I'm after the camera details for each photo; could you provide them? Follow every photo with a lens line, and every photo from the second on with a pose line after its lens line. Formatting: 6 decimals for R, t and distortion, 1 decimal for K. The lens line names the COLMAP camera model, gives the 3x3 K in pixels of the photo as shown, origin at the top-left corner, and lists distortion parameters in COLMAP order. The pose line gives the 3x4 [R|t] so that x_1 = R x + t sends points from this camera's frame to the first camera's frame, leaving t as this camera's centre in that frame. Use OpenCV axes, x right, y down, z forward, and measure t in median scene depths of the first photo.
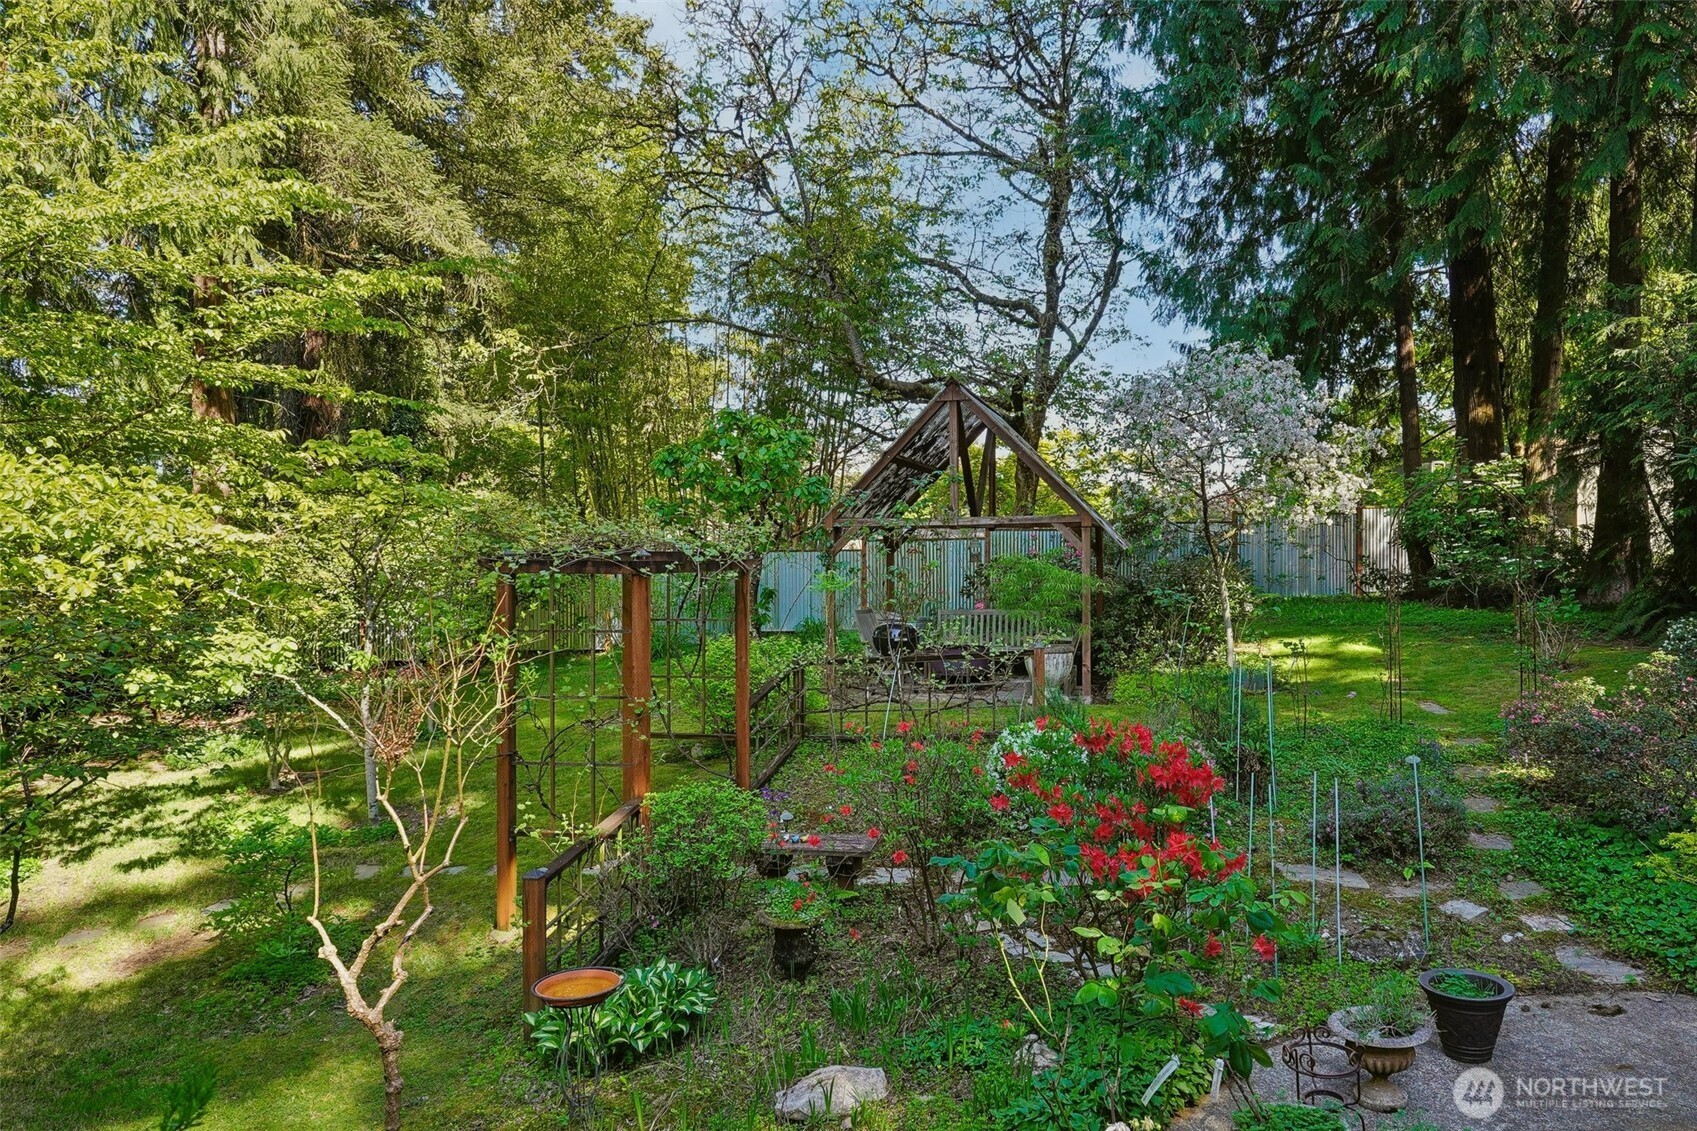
lens RADIAL K [[818.2, 0, 848.7], [0, 818.2, 560.1], [0, 0, 1]] dist [0.001474, -0.001089]
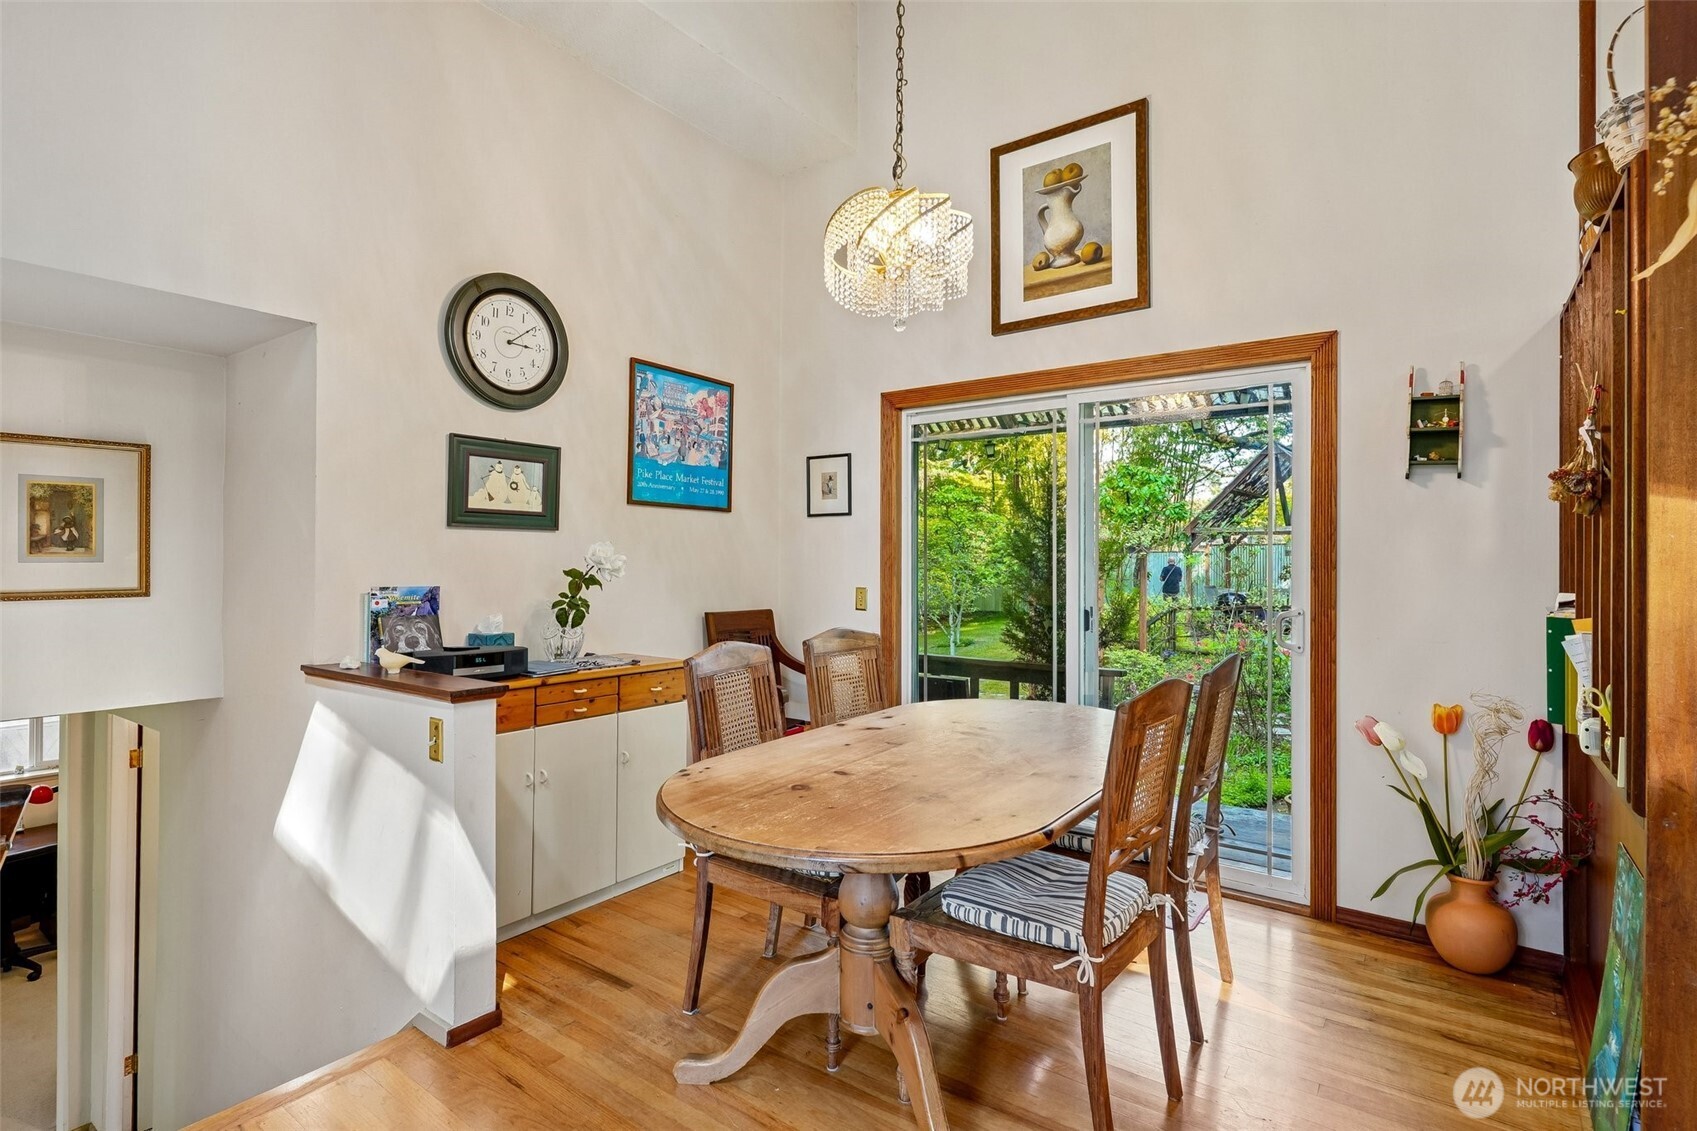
lens RADIAL K [[818.2, 0, 839.5], [0, 818.2, 562.5], [0, 0, 1]] dist [0.001474, -0.001089]
pose [[0.927822, 0.003792, -0.373005, -0.052273], [-0.013474, 0.999636, -0.023355, 0.057792], [0.372781, 0.026695, 0.927535, -0.684328]]
